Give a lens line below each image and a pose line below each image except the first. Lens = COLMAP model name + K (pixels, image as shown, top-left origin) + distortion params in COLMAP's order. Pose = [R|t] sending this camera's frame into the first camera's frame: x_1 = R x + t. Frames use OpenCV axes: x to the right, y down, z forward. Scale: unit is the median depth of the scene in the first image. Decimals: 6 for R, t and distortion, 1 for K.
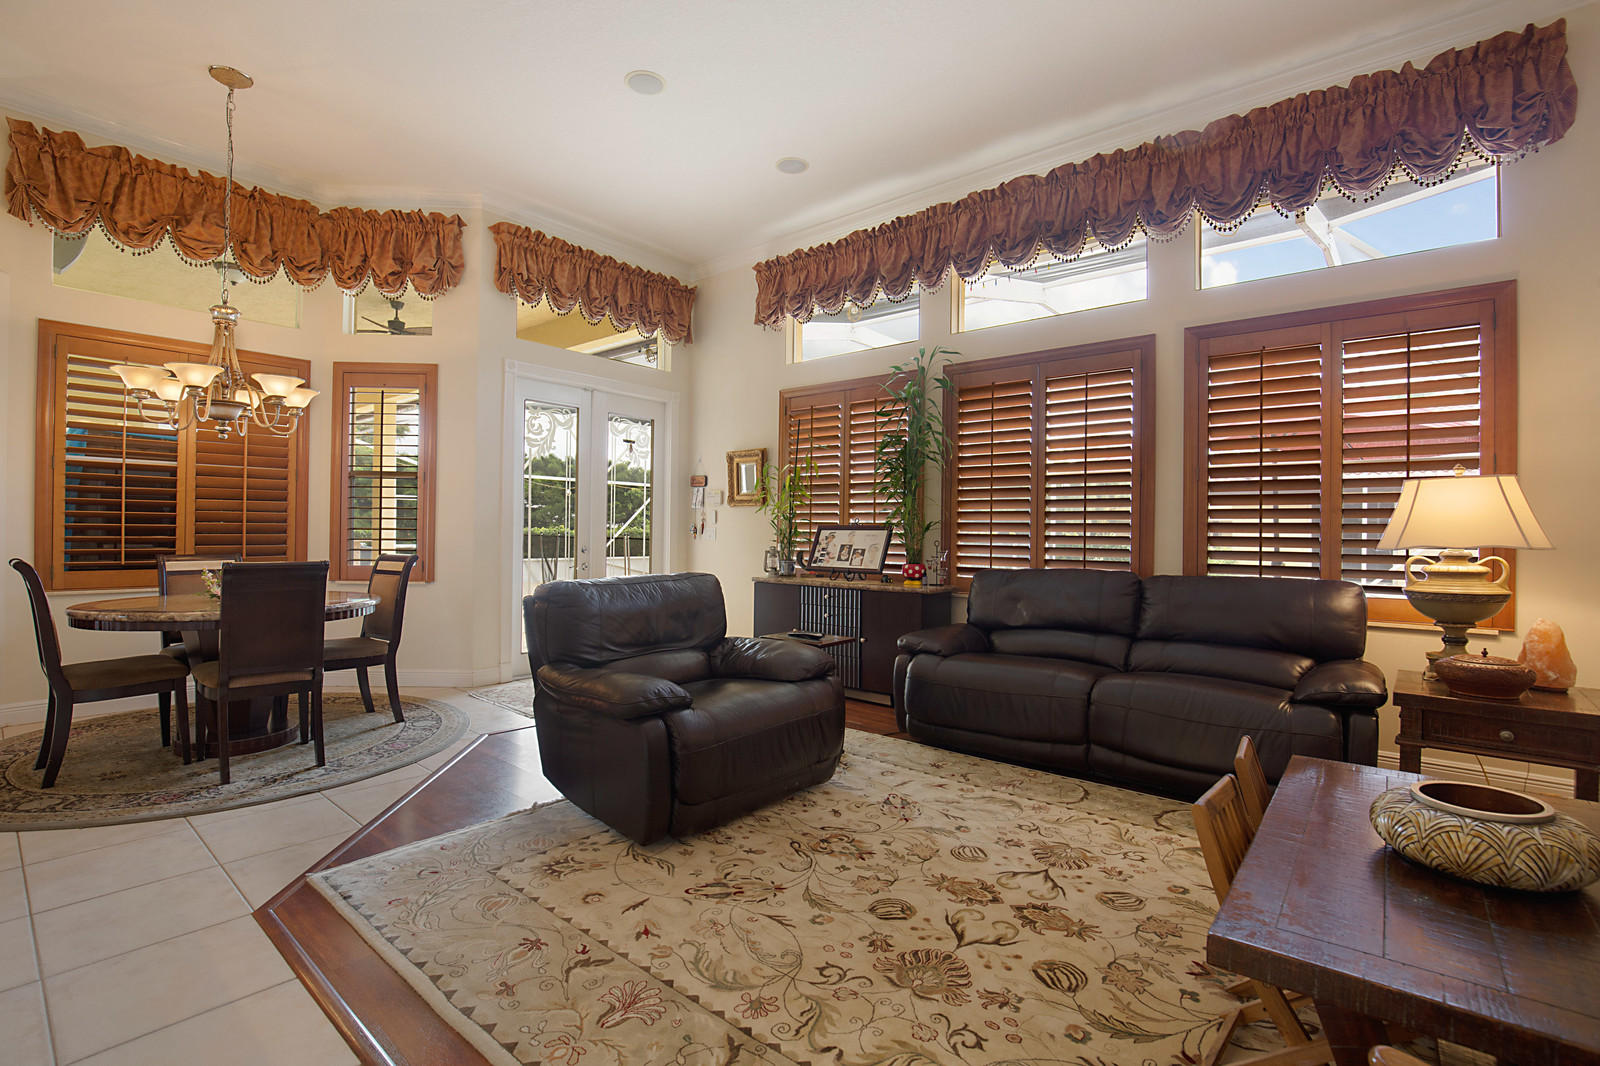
lens RADIAL K [[730.3, 0, 796.9], [0, 730.3, 523.4], [0, 0, 1]] dist [-0.022491, 0.001796]
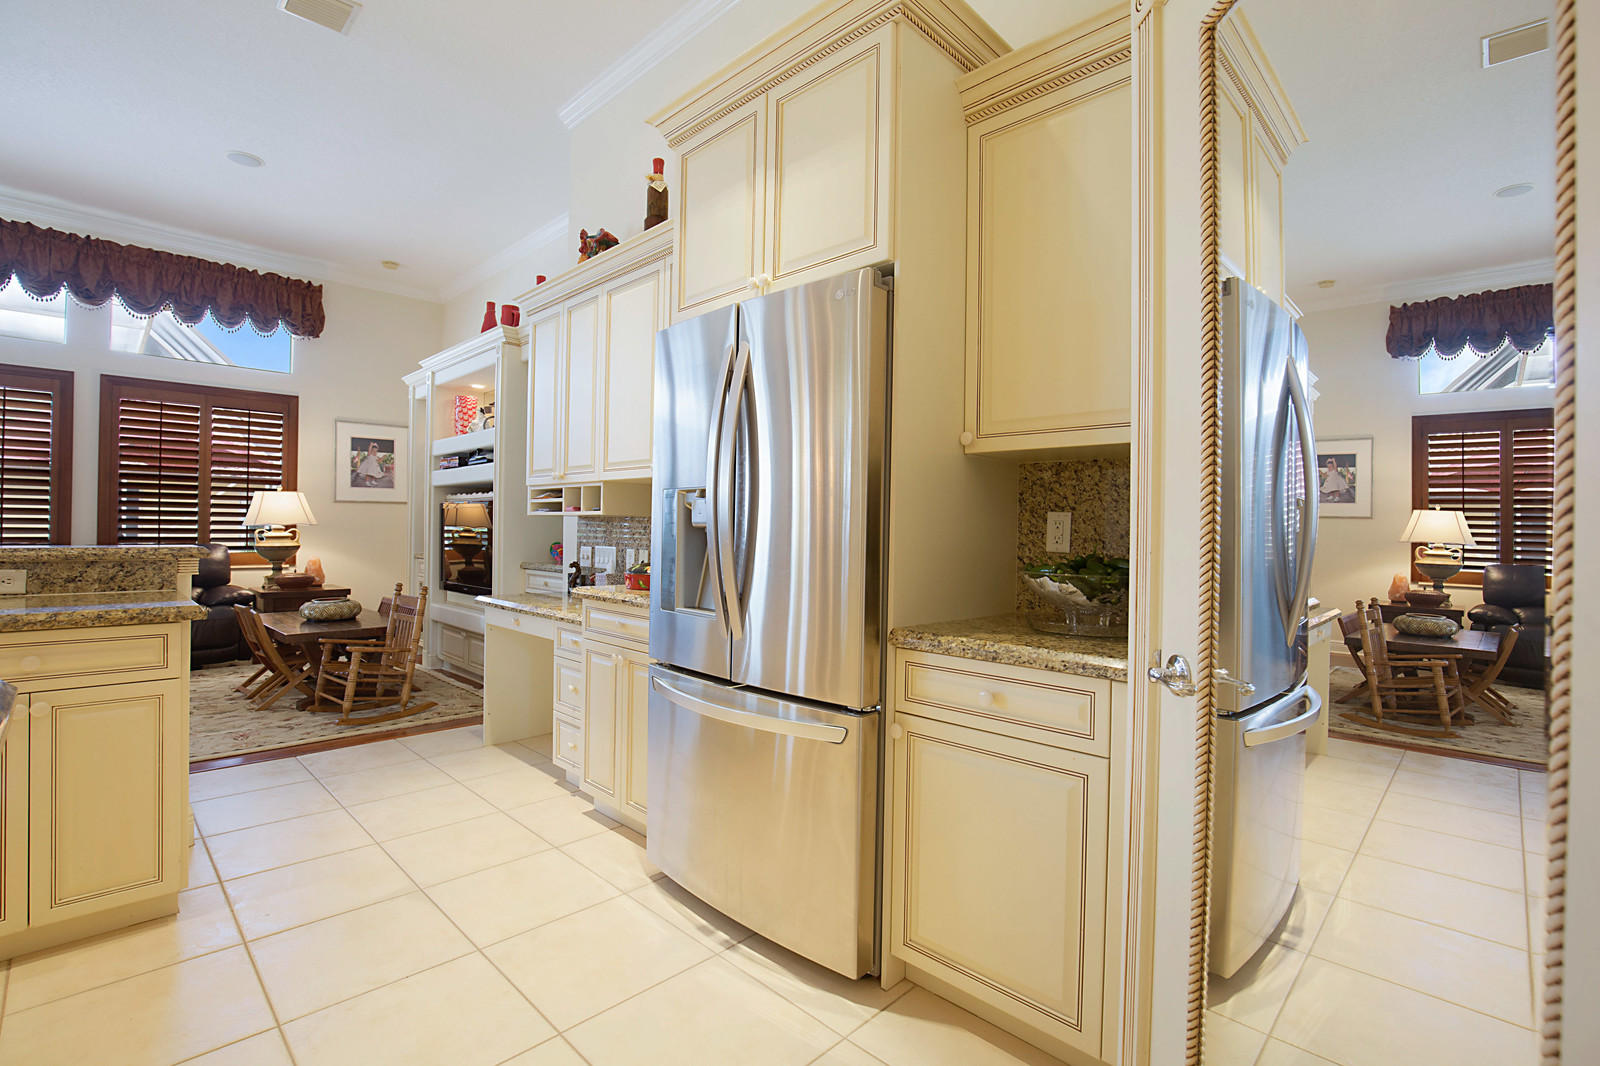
lens RADIAL K [[730.3, 0, 799.2], [0, 730.3, 530.2], [0, 0, 1]] dist [-0.022491, 0.001796]
pose [[0.074967, -0.011135, 0.997124, -0.807301], [-0.015197, 0.999809, 0.012308, 0.001234], [-0.997070, -0.016076, 0.074783, -0.508094]]
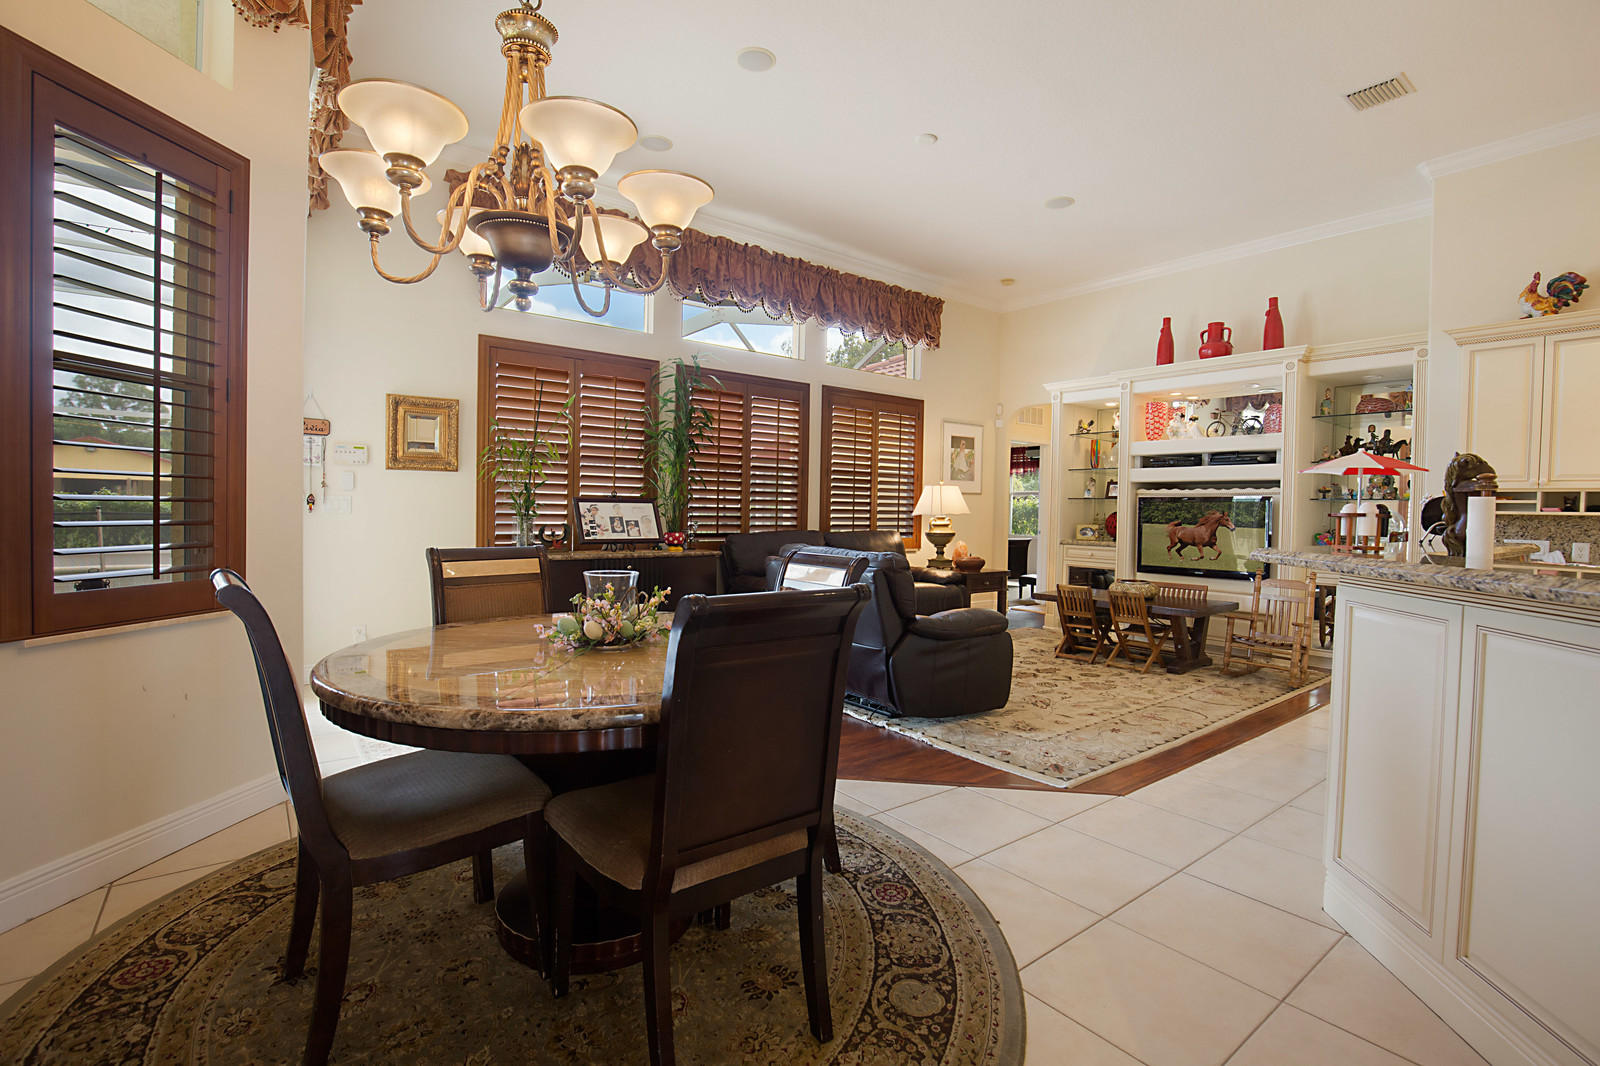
lens RADIAL K [[730.3, 0, 798.2], [0, 730.3, 531.0], [0, 0, 1]] dist [-0.022491, 0.001796]
pose [[0.210787, -0.037684, 0.976805, -1.193606], [-0.022753, 0.998797, 0.043442, -0.002057], [-0.977267, -0.031383, 0.209676, 0.716553]]
